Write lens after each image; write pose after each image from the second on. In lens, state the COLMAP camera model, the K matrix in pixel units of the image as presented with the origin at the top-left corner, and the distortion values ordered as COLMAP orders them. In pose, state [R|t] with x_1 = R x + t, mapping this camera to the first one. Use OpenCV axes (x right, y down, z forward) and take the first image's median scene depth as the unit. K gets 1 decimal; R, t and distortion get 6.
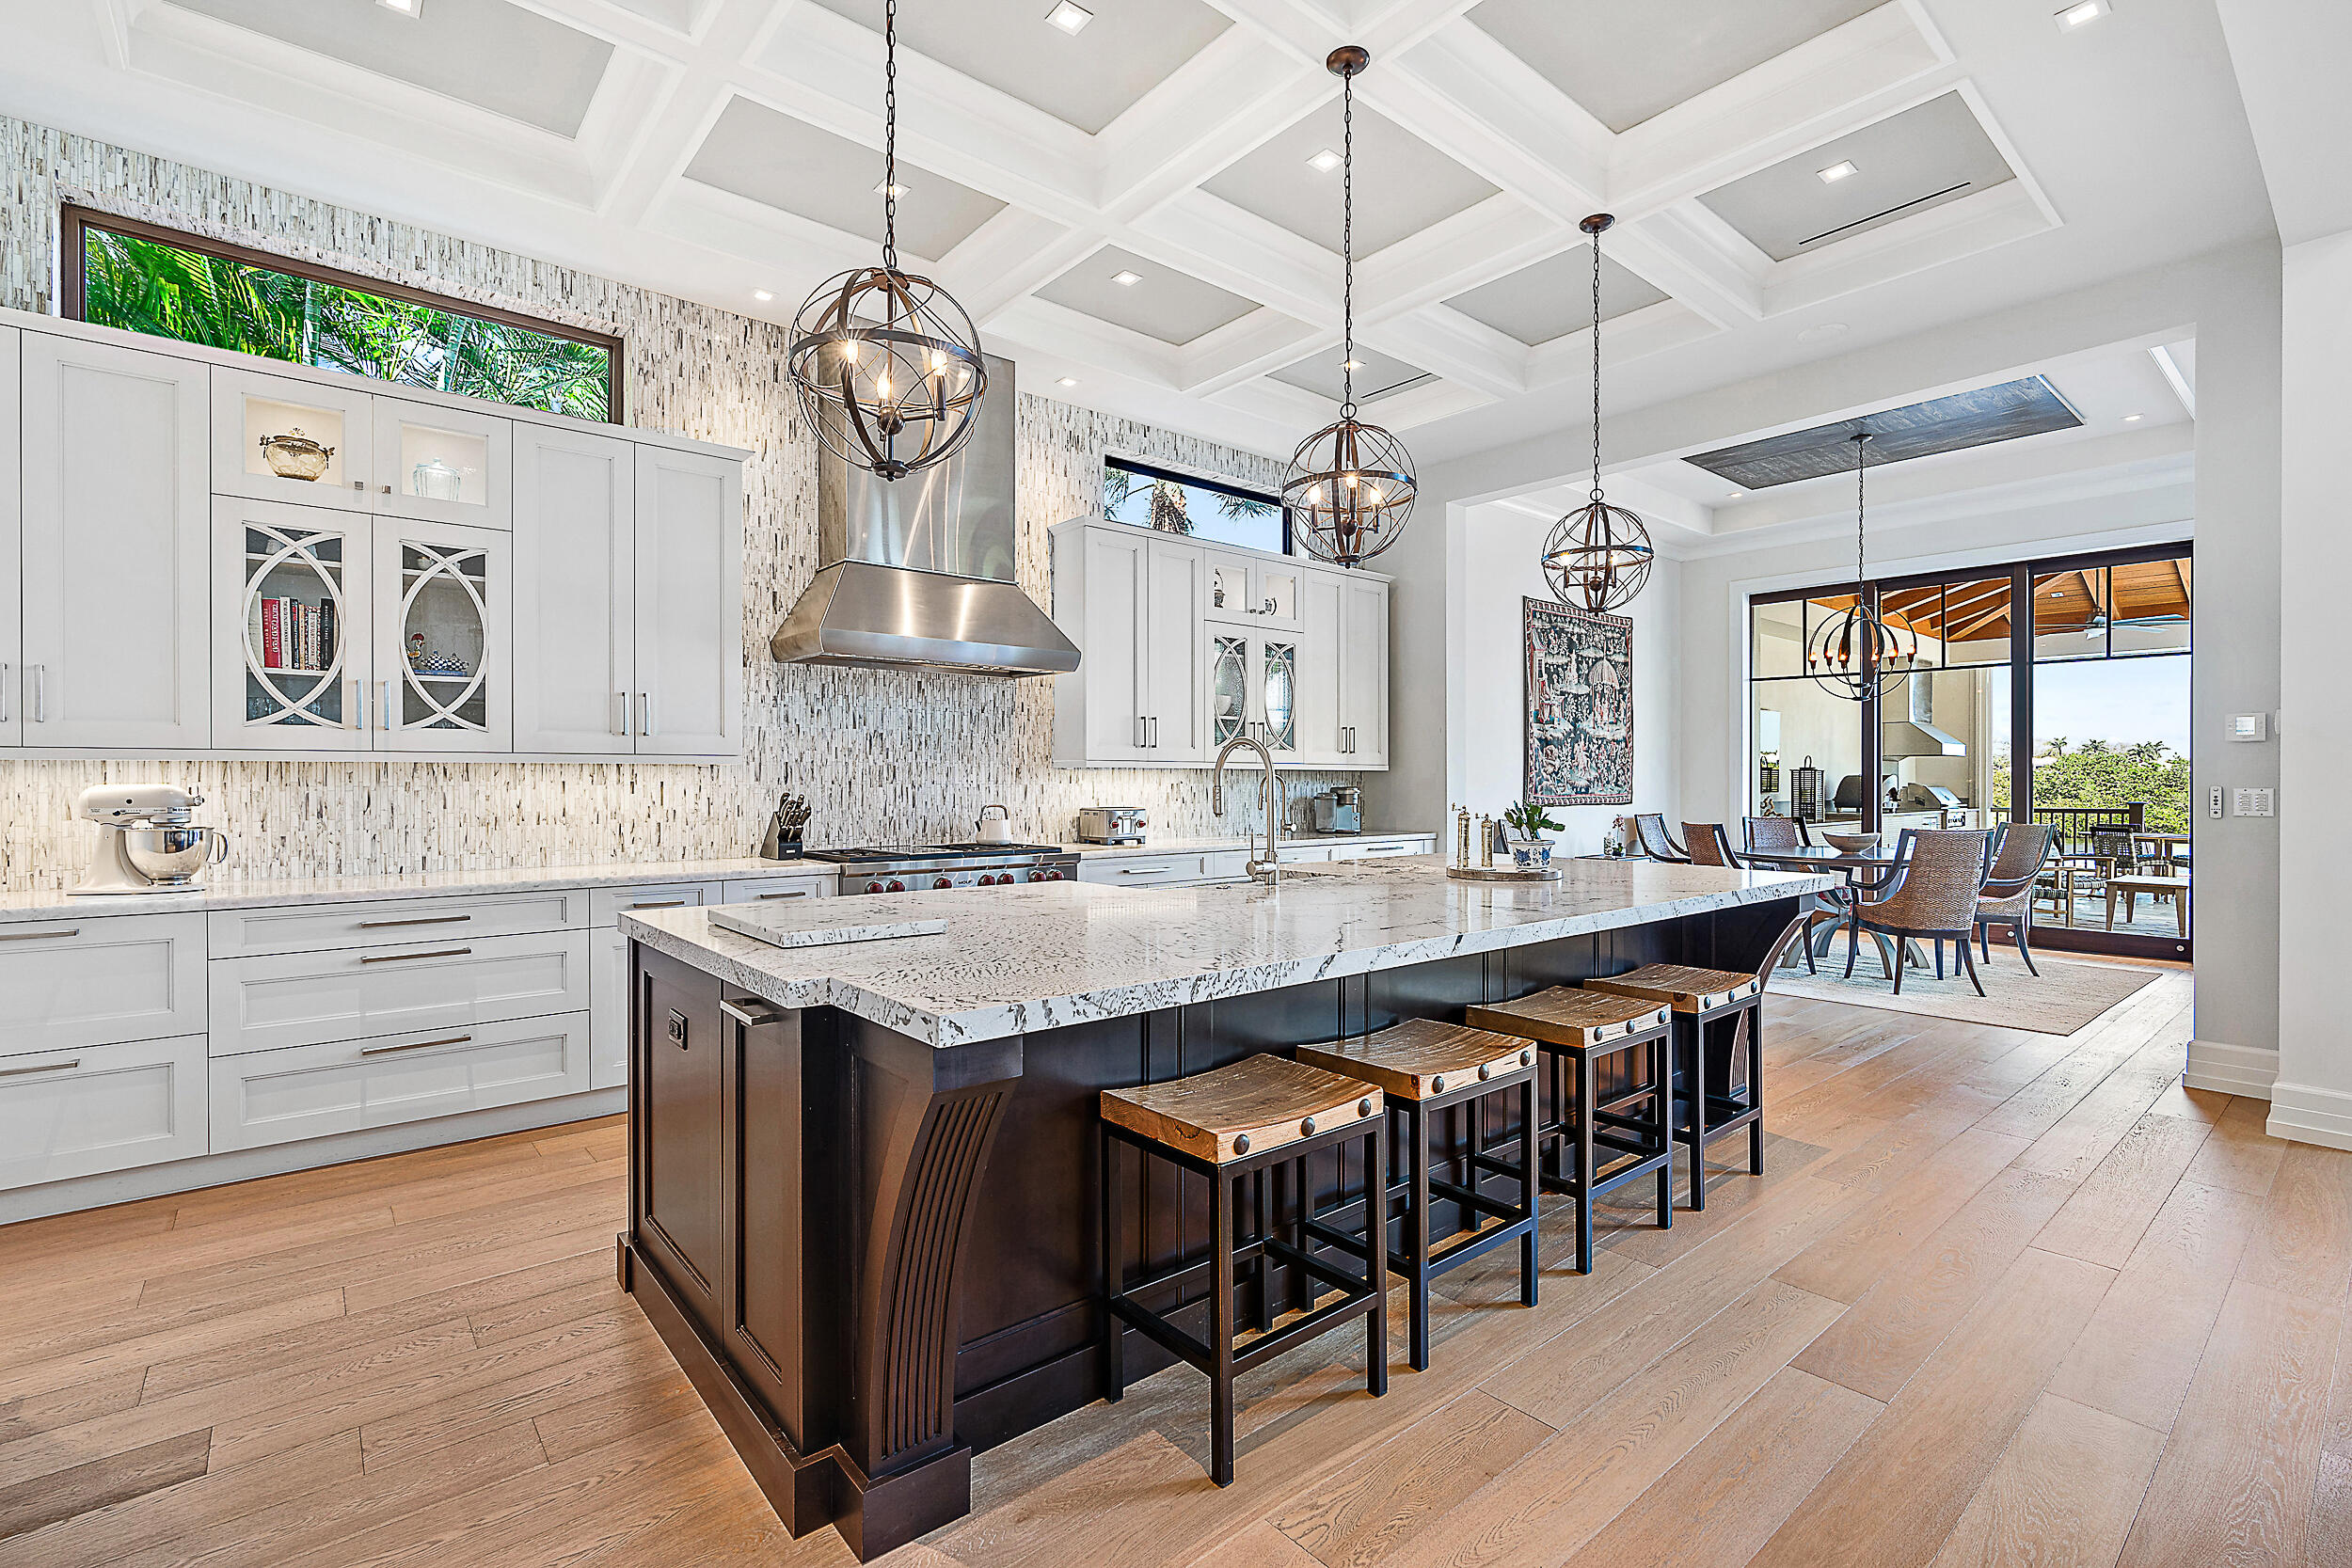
lens RADIAL K [[1065.2, 0, 1180.3], [0, 1065.2, 779.7], [0, 0, 1]] dist [-0.000655, 0.000230]
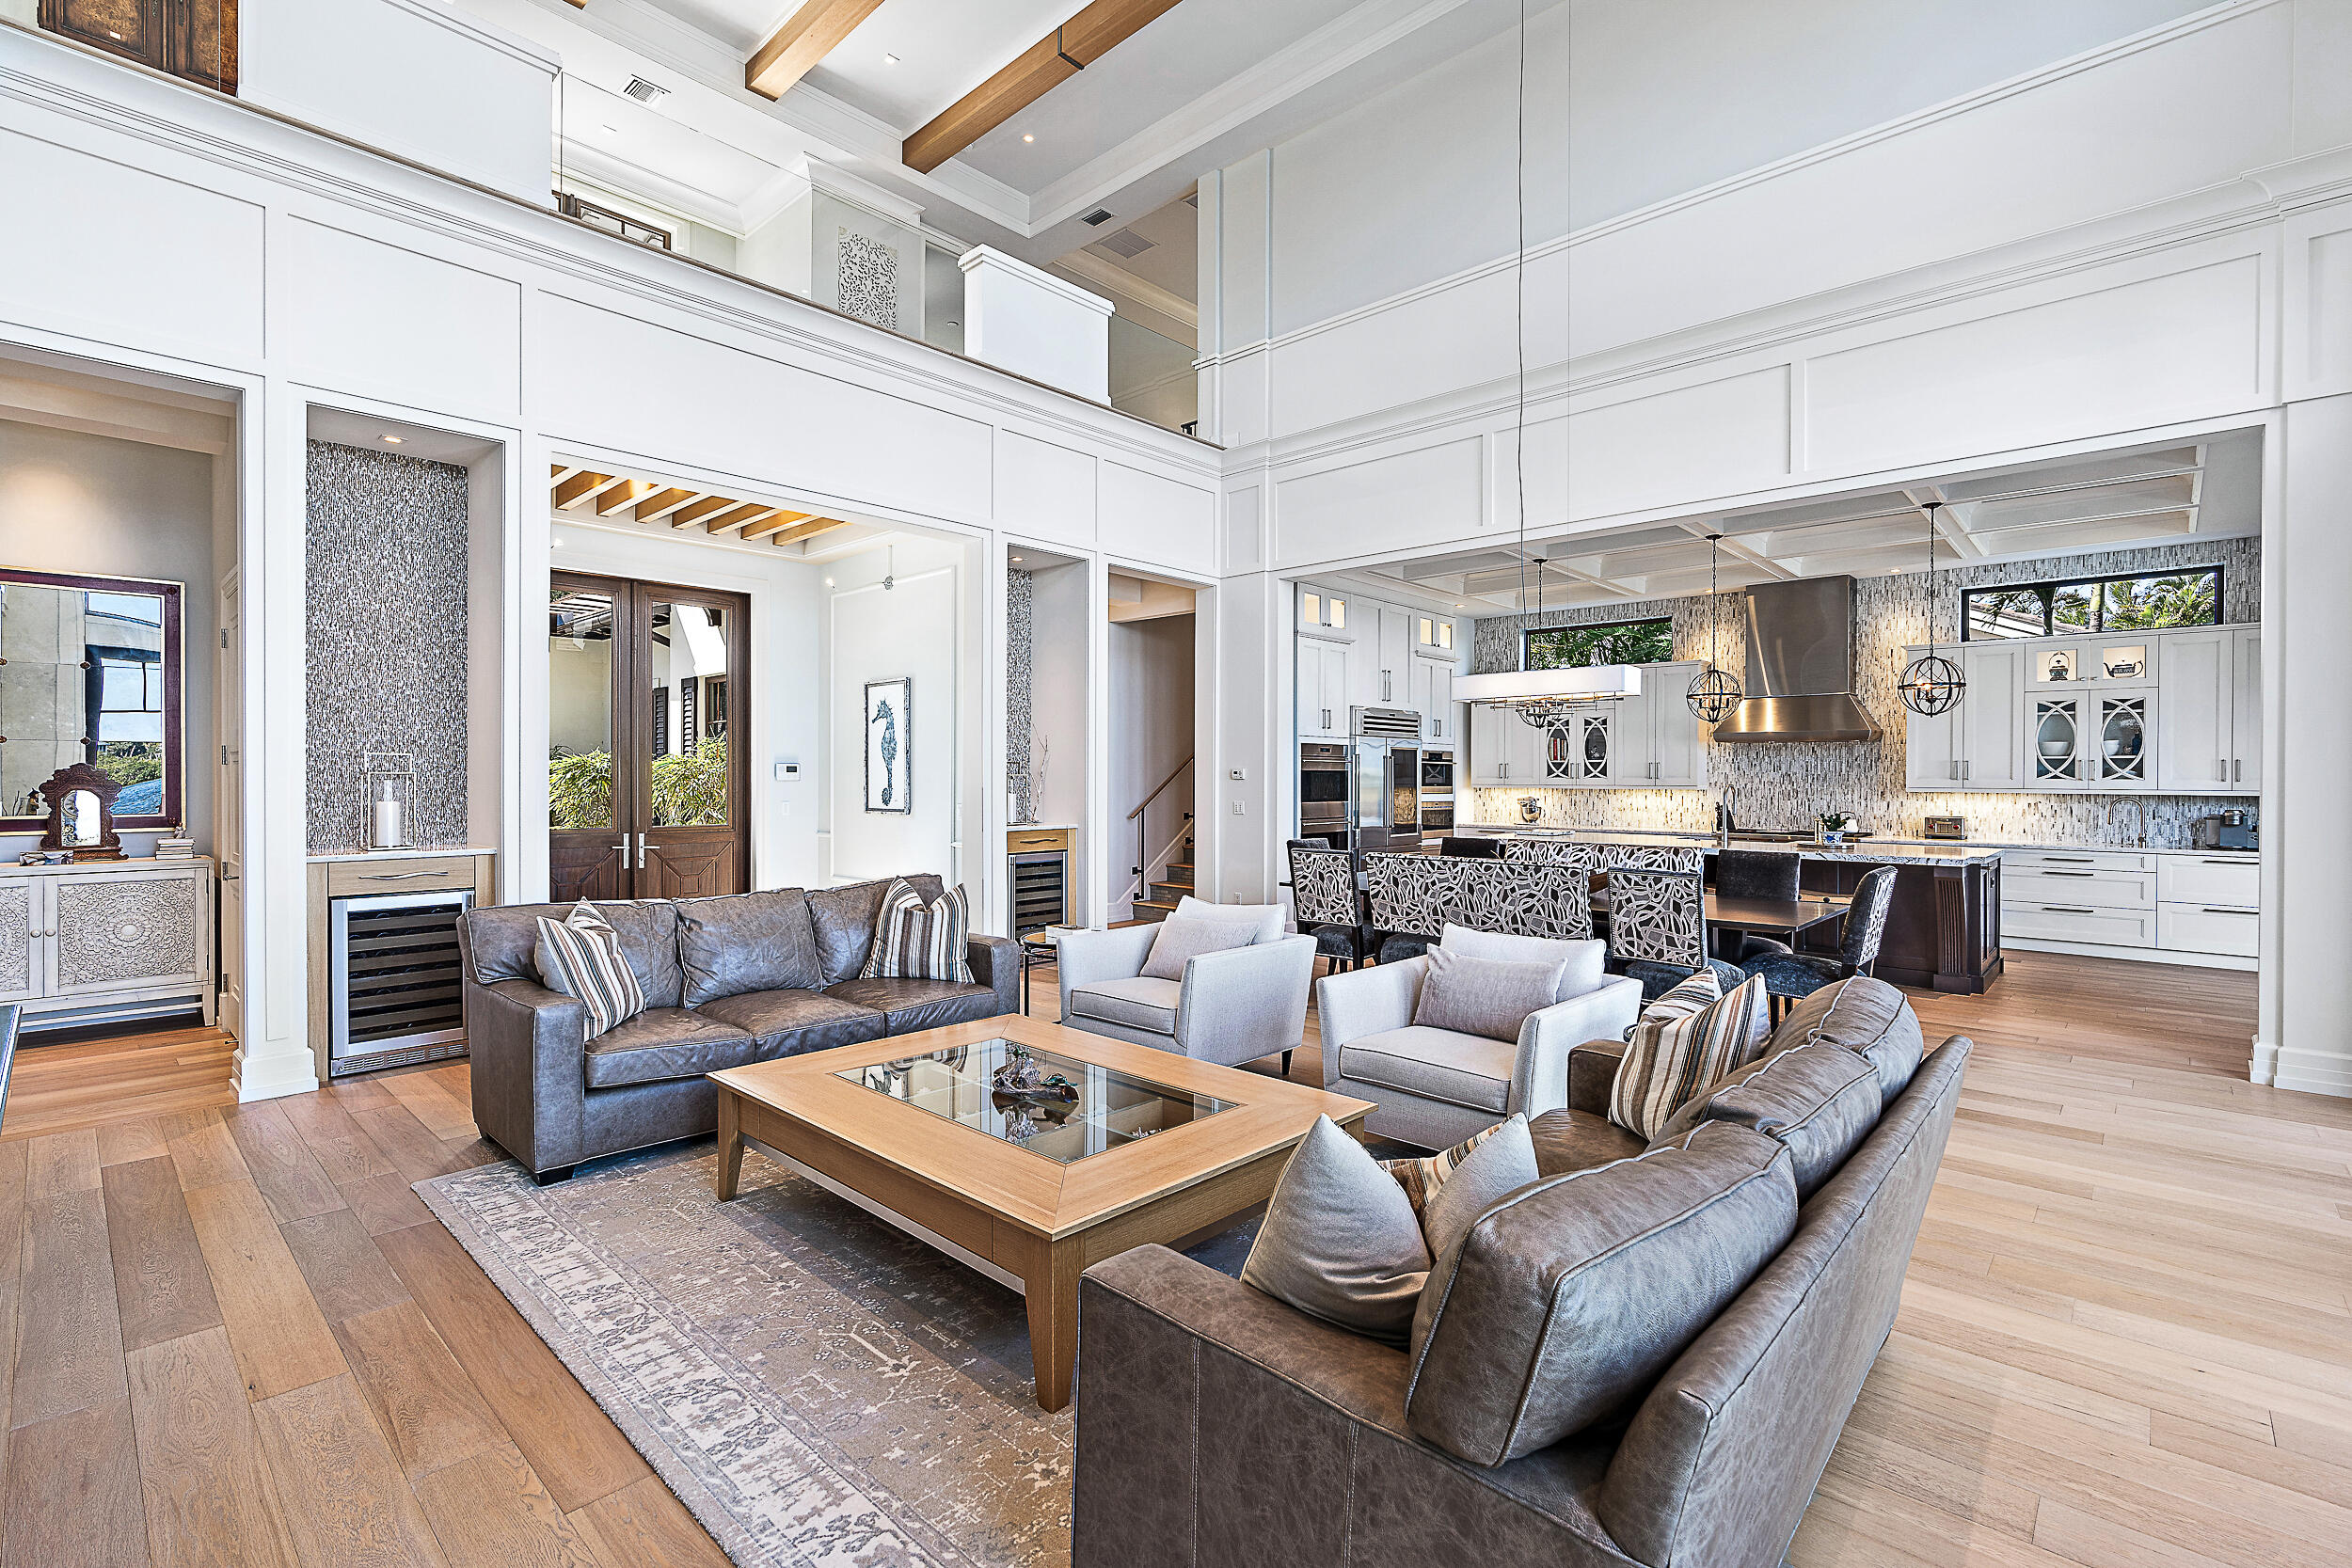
lens RADIAL K [[1048.8, 0, 1162.5], [0, 1048.8, 774.1], [0, 0, 1]] dist [-0.000421, -0.000084]
pose [[0.115039, 0.002113, -0.993359, 1.760739], [-0.001476, 0.999997, 0.001956, -0.051476], [0.993360, 0.001242, 0.115042, -0.466808]]
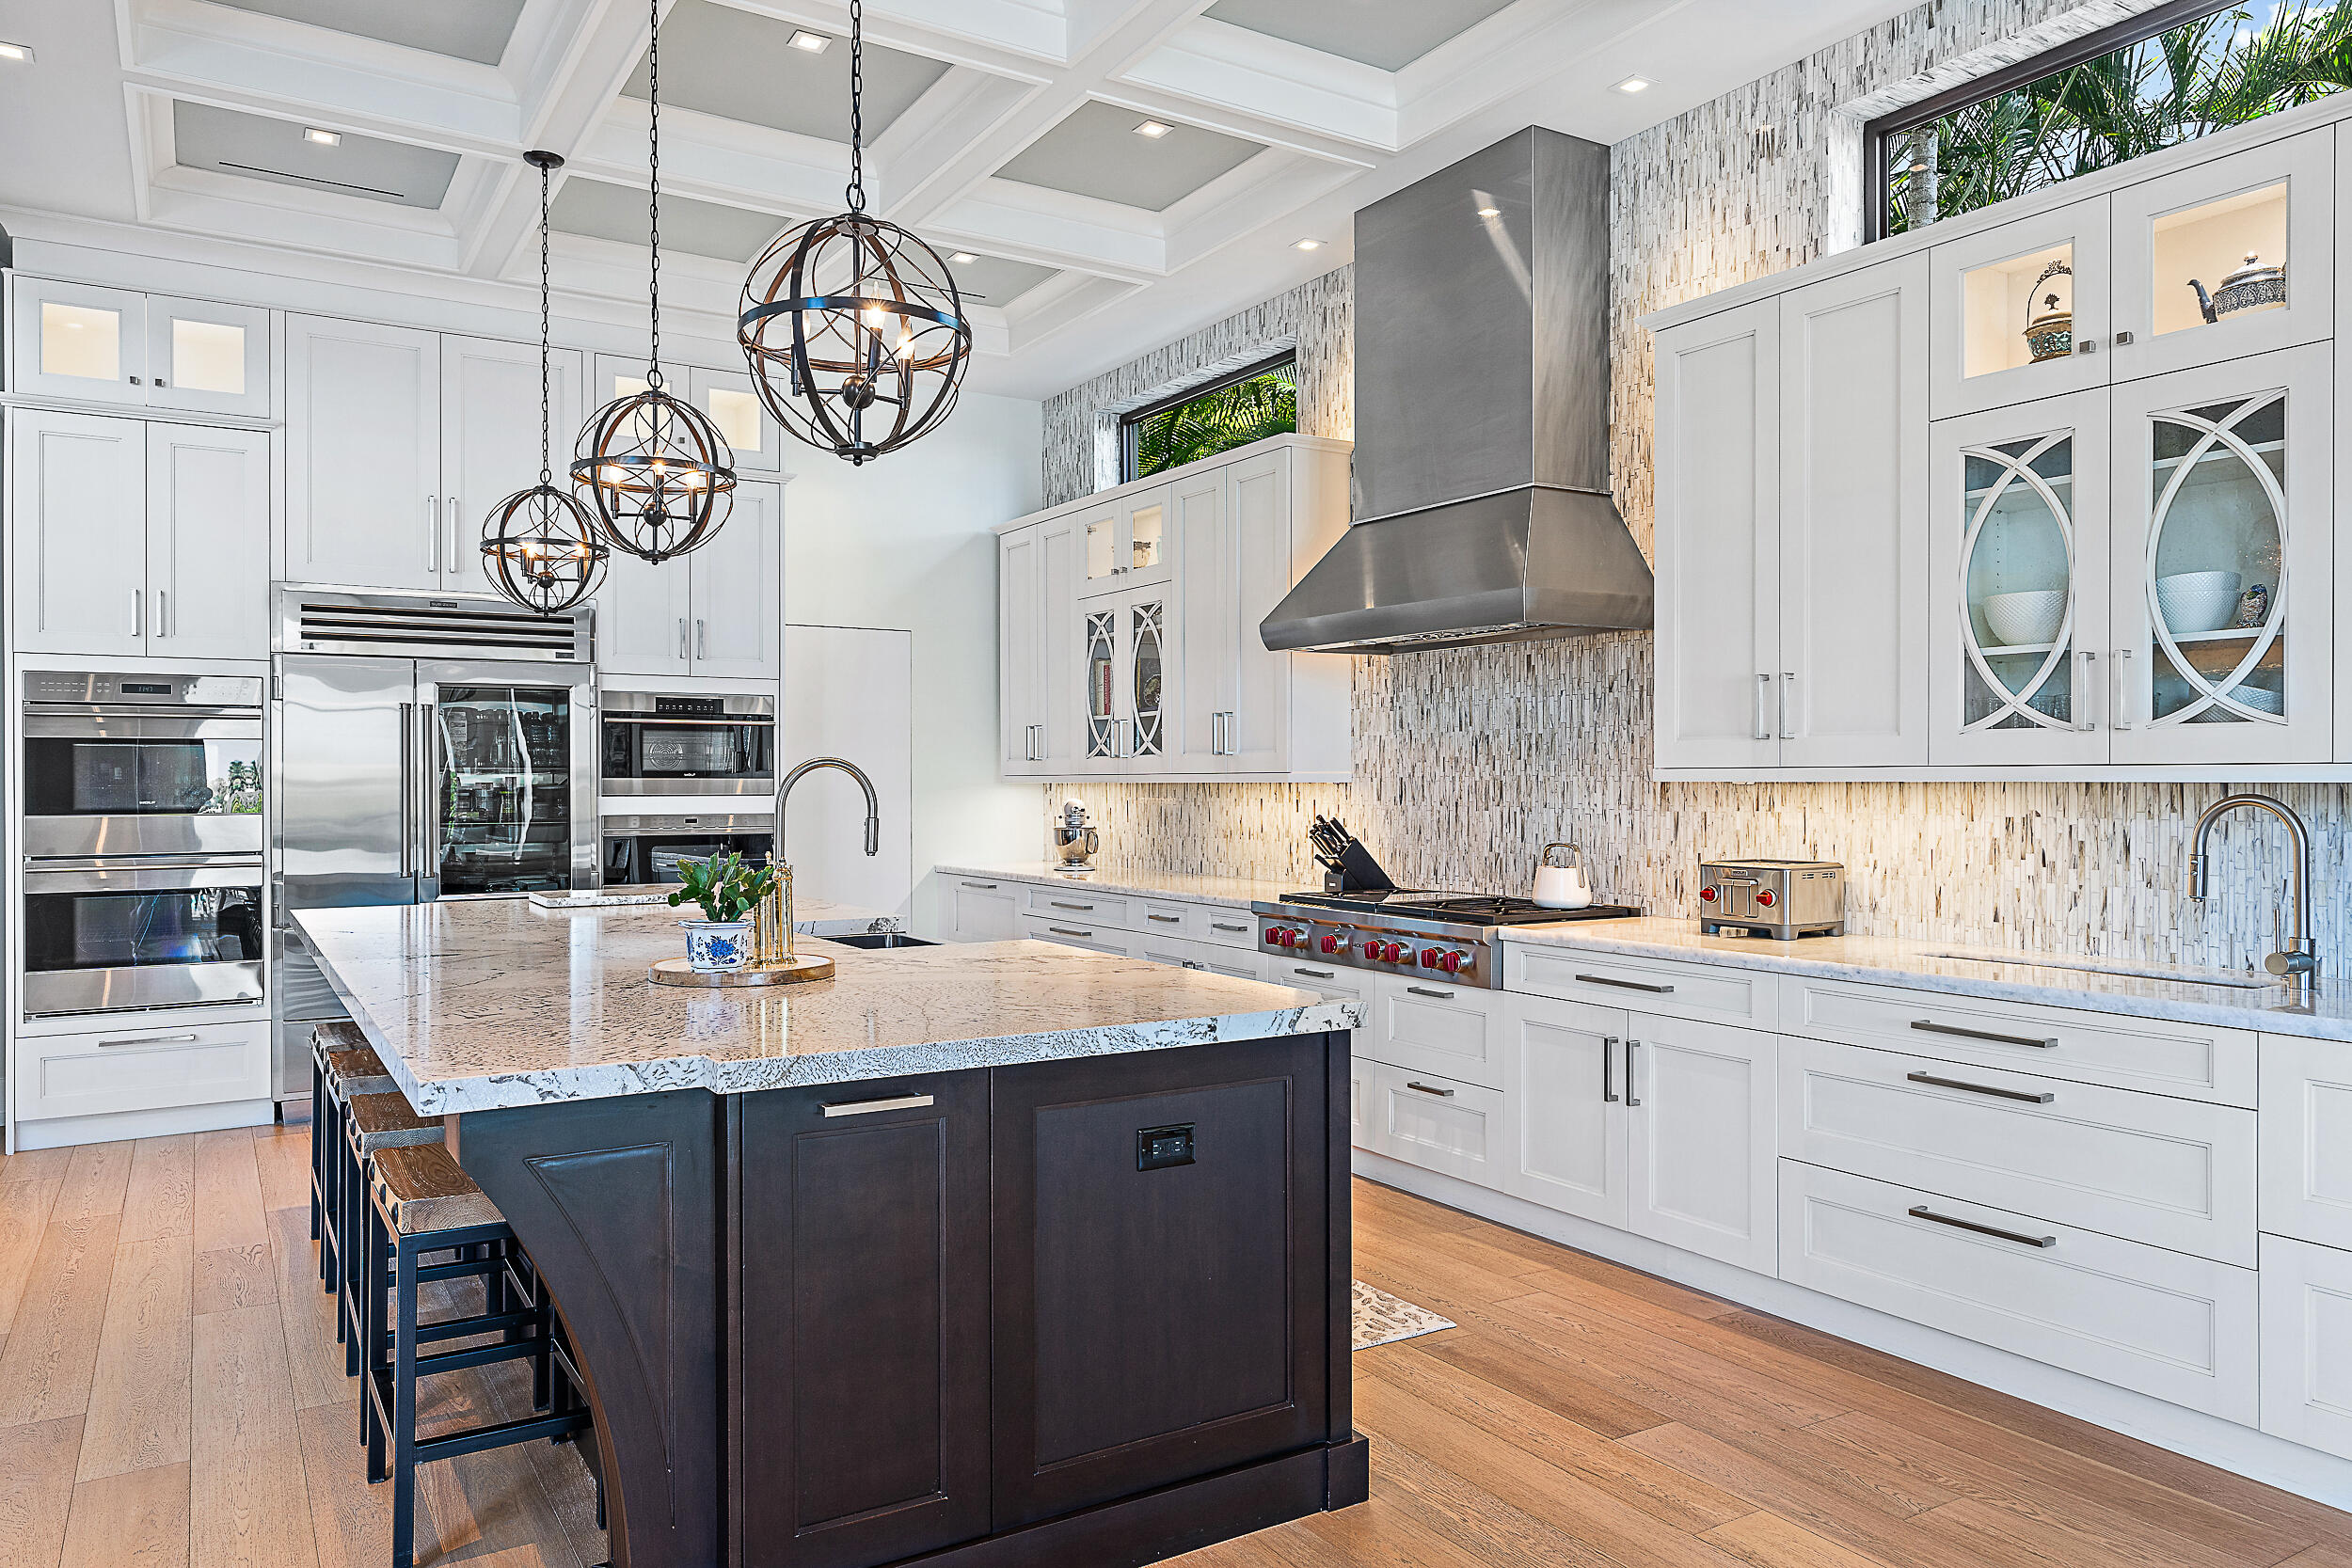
lens RADIAL K [[1560.5, 0, 1141.0], [0, 1560.5, 775.9], [0, 0, 1]] dist [-0.006247, -0.000060]
pose [[-0.153223, 0.001590, -0.988190, 0.885294], [0.006872, 0.999976, 0.000544, -0.021004], [0.988168, -0.006707, -0.153230, 1.048169]]
